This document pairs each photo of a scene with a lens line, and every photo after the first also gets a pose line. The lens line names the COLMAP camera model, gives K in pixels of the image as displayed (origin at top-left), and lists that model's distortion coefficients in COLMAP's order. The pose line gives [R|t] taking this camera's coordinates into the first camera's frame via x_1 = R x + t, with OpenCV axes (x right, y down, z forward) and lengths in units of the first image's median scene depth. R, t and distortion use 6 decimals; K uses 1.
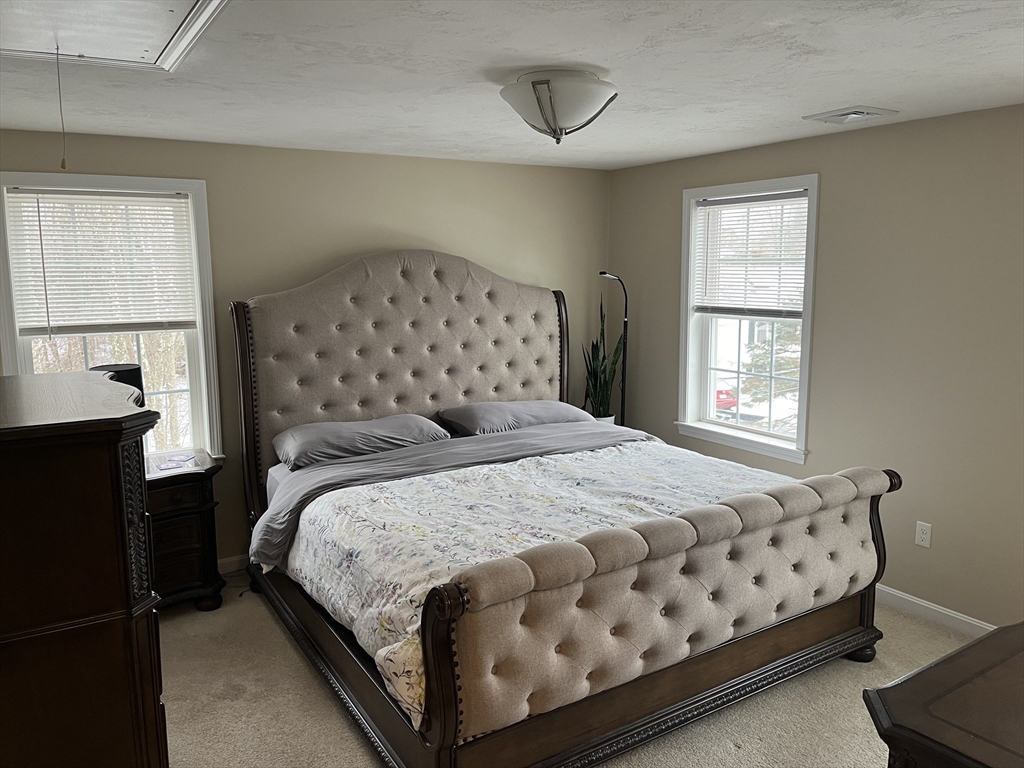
lens RADIAL K [[774.0, 0, 504.5], [0, 774.0, 382.5], [0, 0, 1]] dist [0.062852, -0.087191]
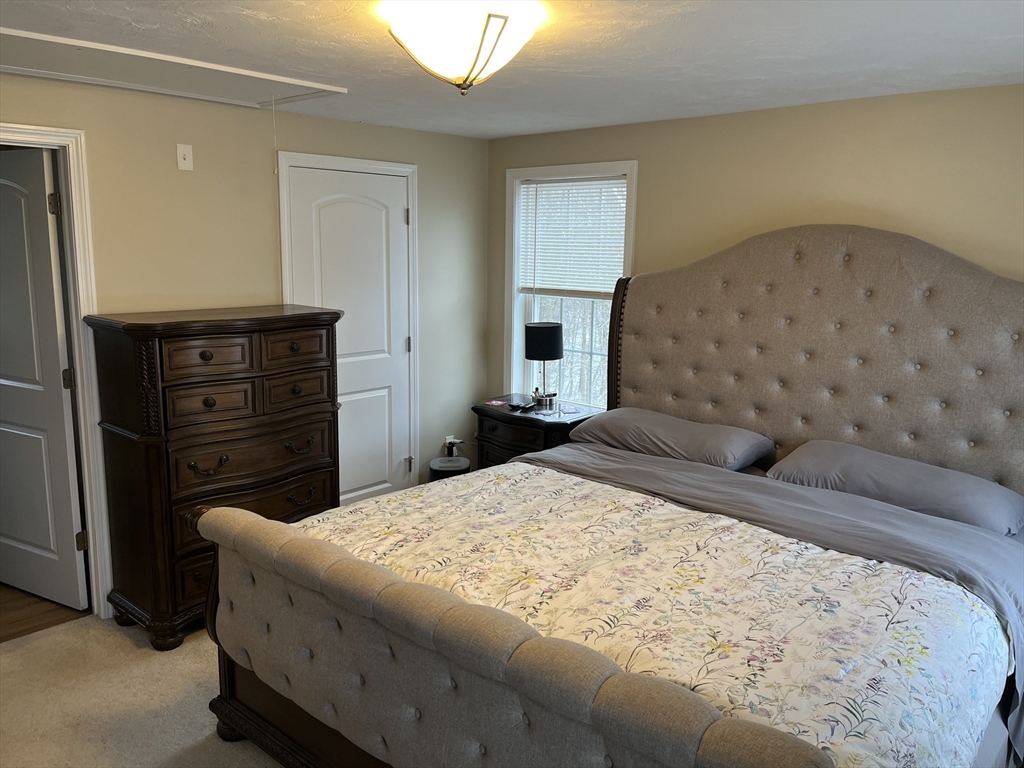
lens RADIAL K [[774.0, 0, 504.5], [0, 774.0, 382.5], [0, 0, 1]] dist [0.062852, -0.087191]
pose [[0.268527, 0.193951, -0.943545, 0.716743], [-0.150873, 0.975899, 0.157664, -0.121987], [0.951384, 0.100018, 0.291317, 0.643381]]
